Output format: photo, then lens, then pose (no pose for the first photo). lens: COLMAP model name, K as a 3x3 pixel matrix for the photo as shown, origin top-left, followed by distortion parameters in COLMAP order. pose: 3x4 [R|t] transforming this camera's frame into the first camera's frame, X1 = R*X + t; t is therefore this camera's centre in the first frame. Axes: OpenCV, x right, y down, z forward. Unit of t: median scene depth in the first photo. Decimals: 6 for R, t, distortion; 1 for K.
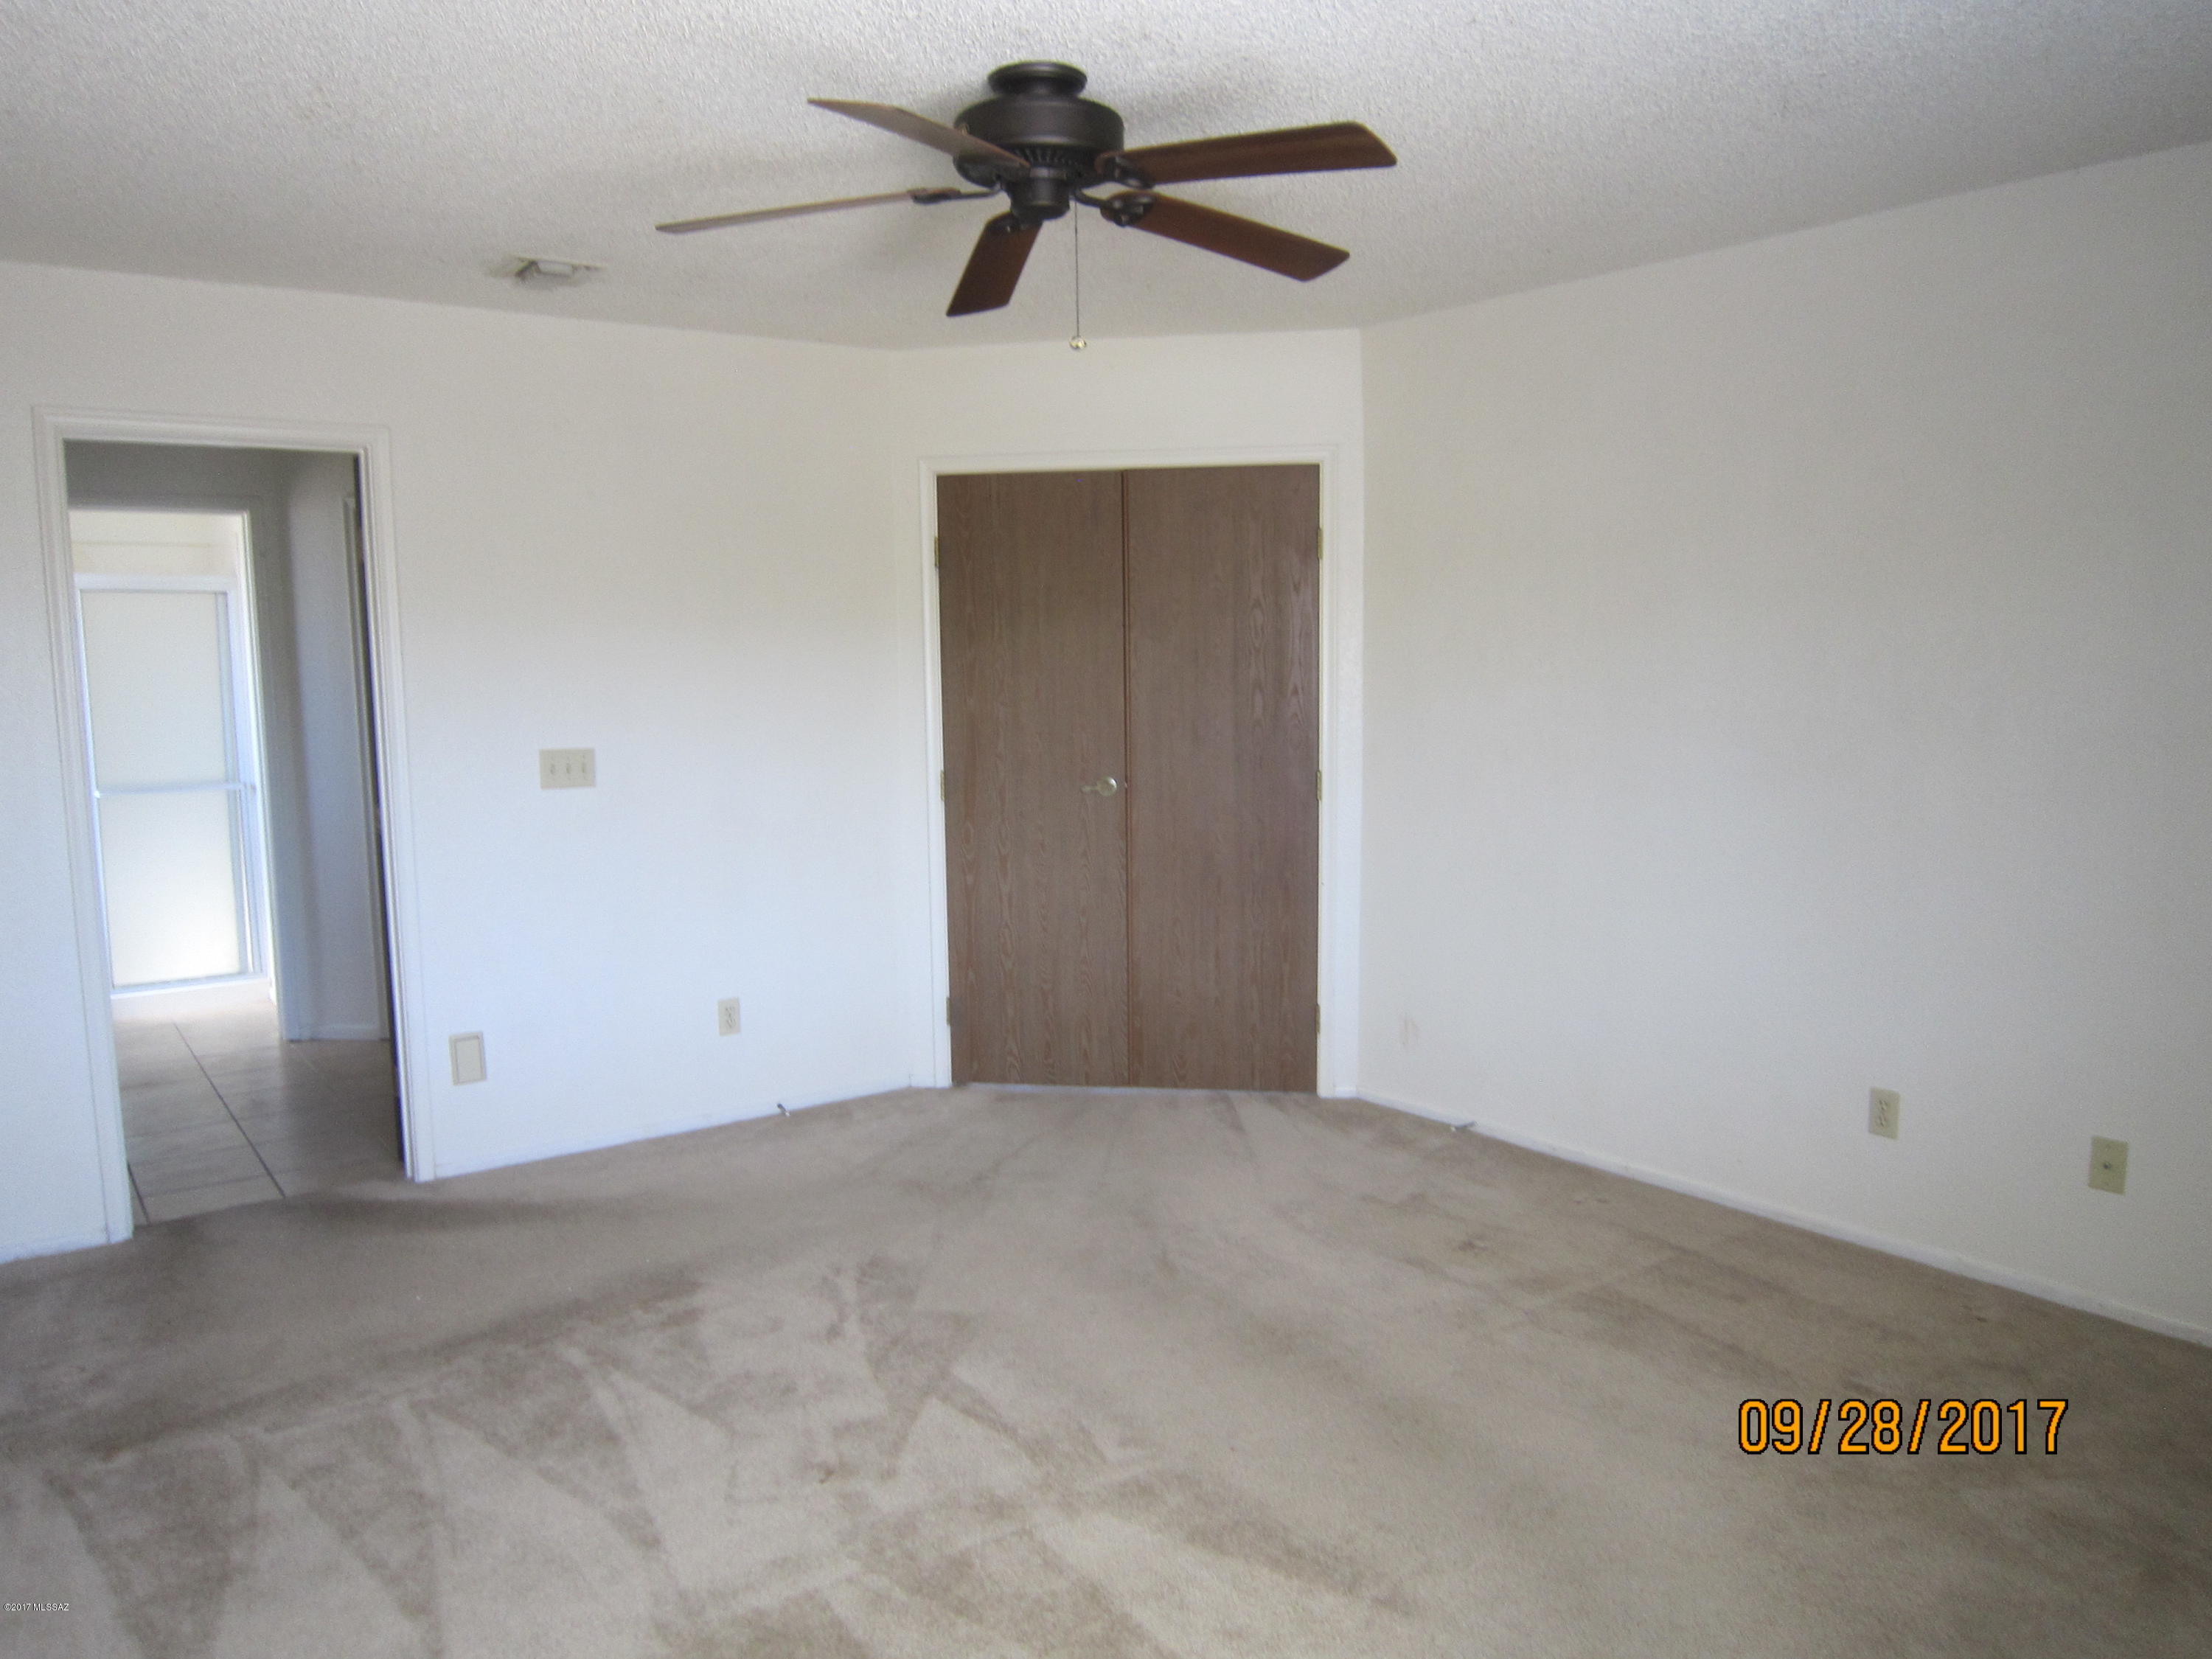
lens RADIAL K [[1601.3, 0, 1106.0], [0, 1601.3, 829.5], [0, 0, 1]] dist [-0.097933, 0.094403]
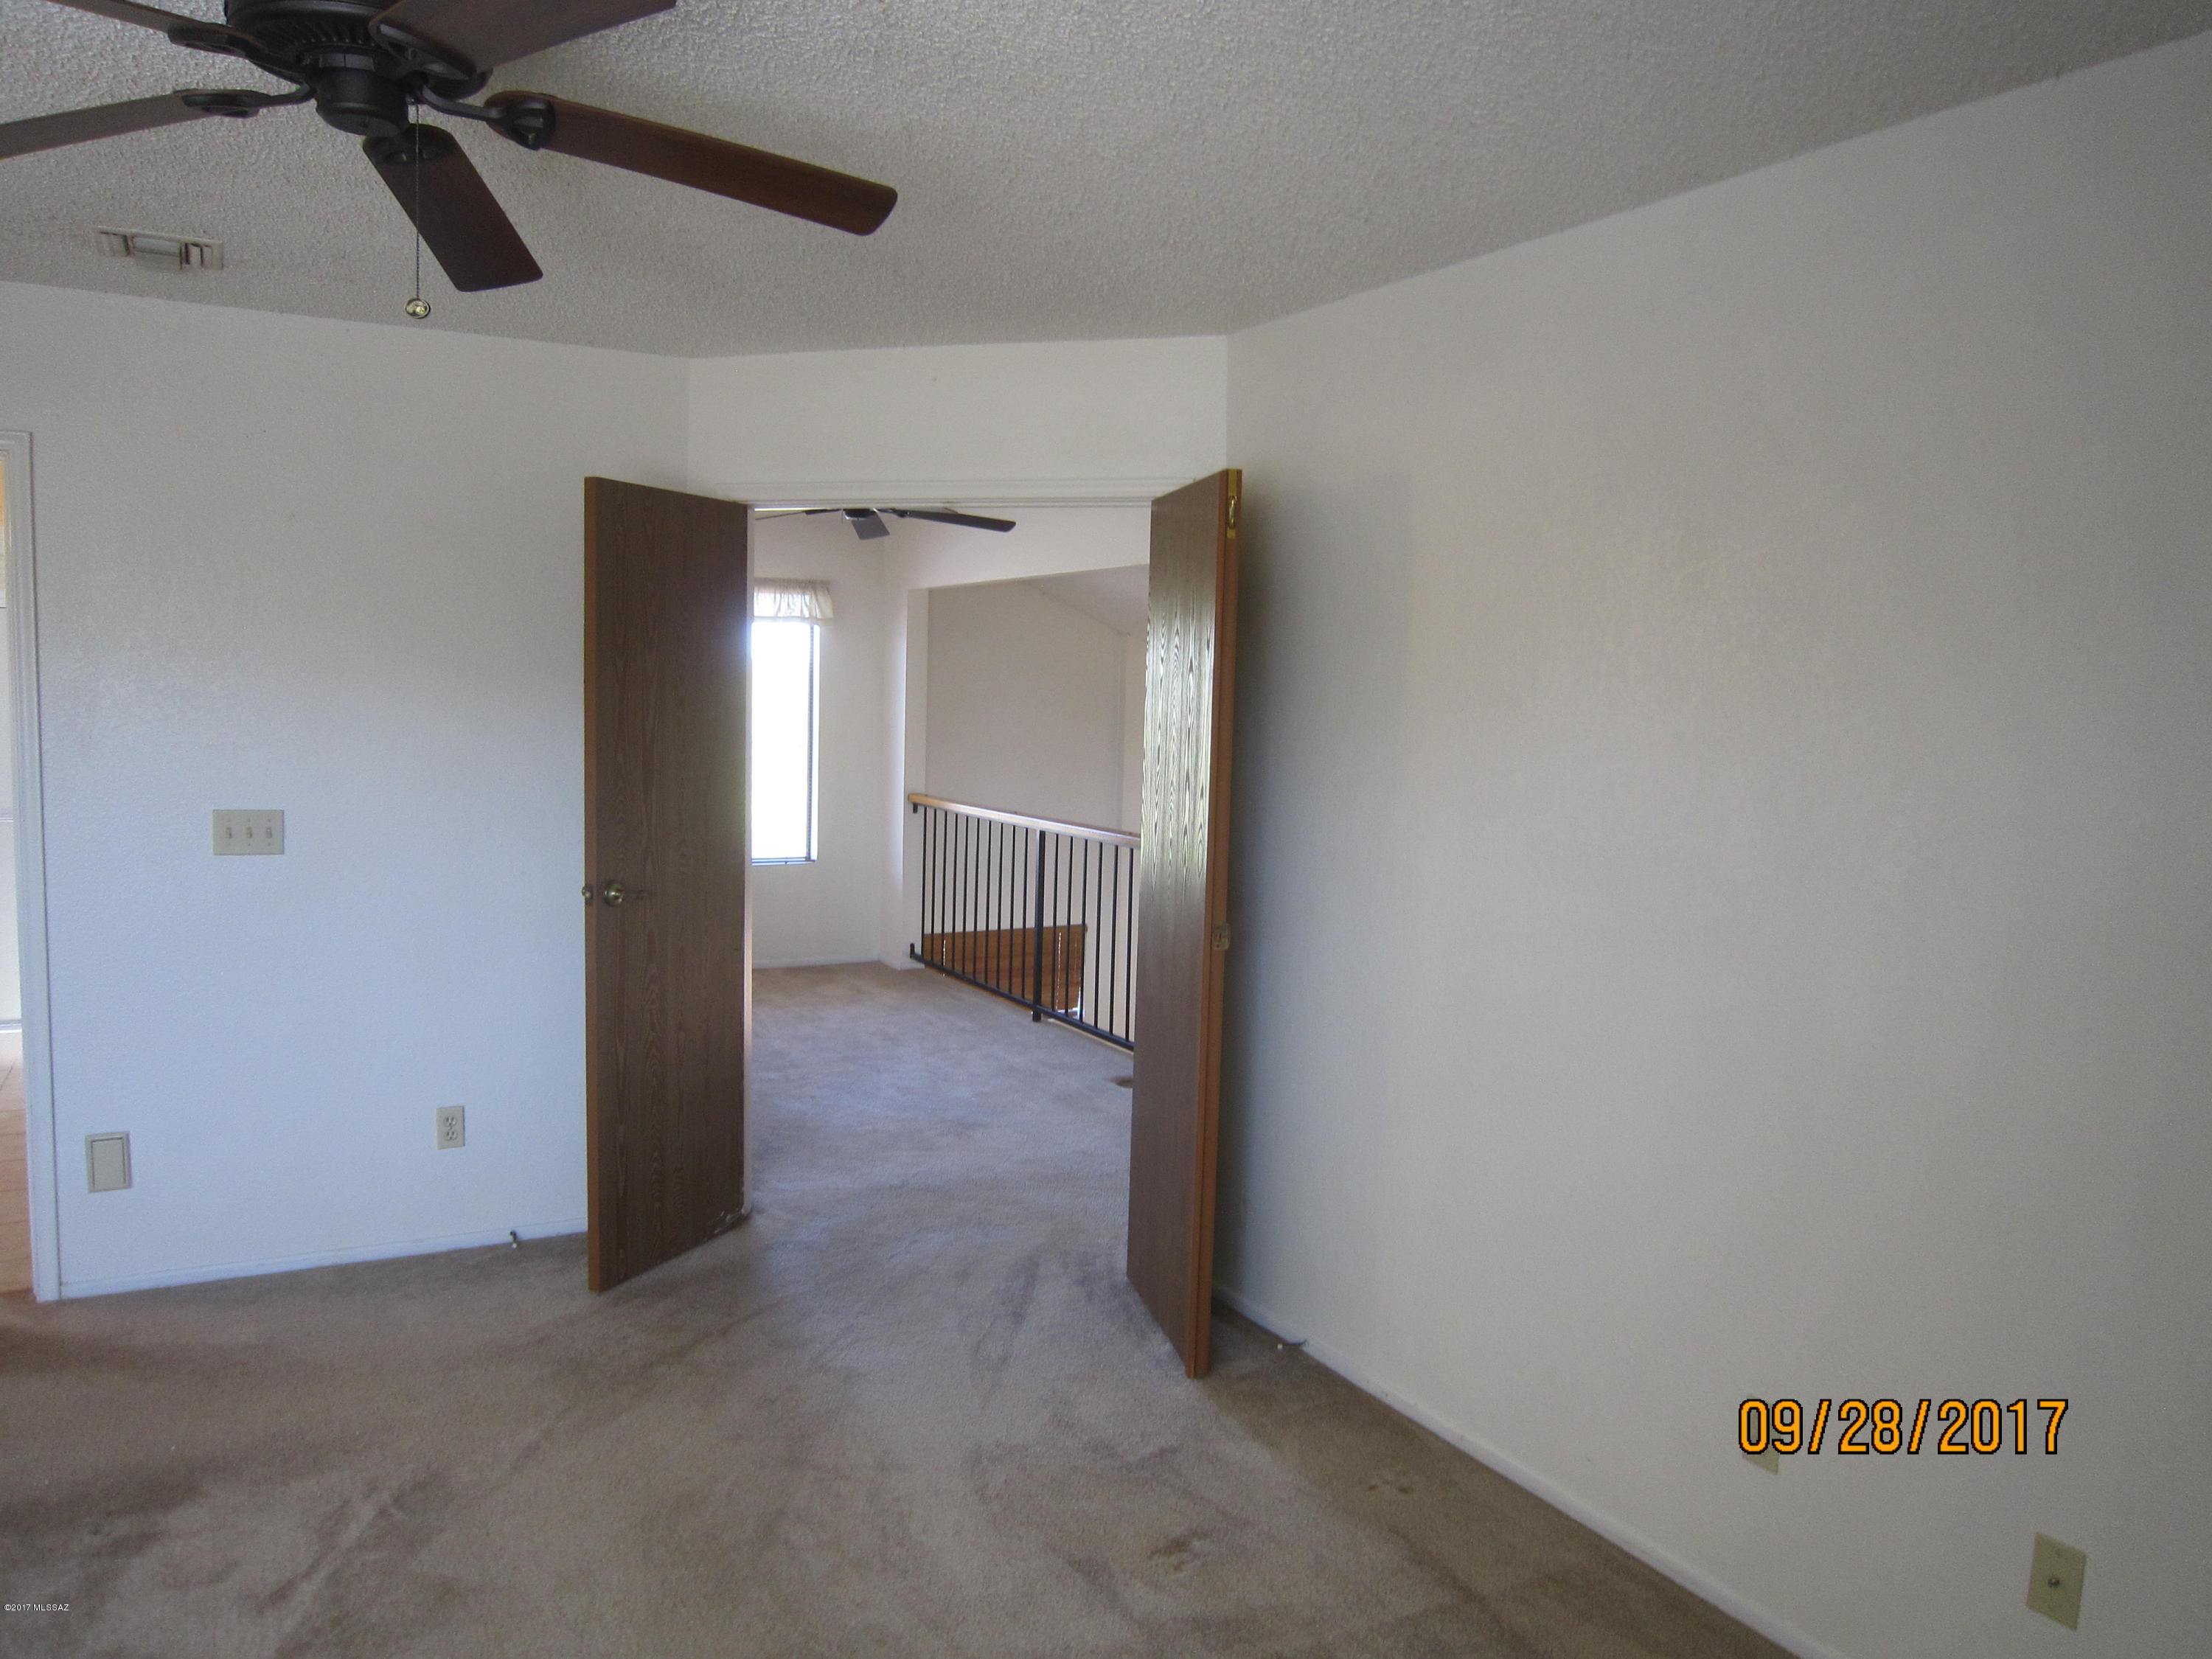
lens RADIAL K [[1570.0, 0, 1106.0], [0, 1570.0, 829.5], [0, 0, 1]] dist [-0.028155, -0.002716]
pose [[0.990256, 0.055162, -0.127871, 0.265638], [-0.058949, 0.997922, -0.026021, -0.052720], [0.126170, 0.033305, 0.991449, 0.251050]]
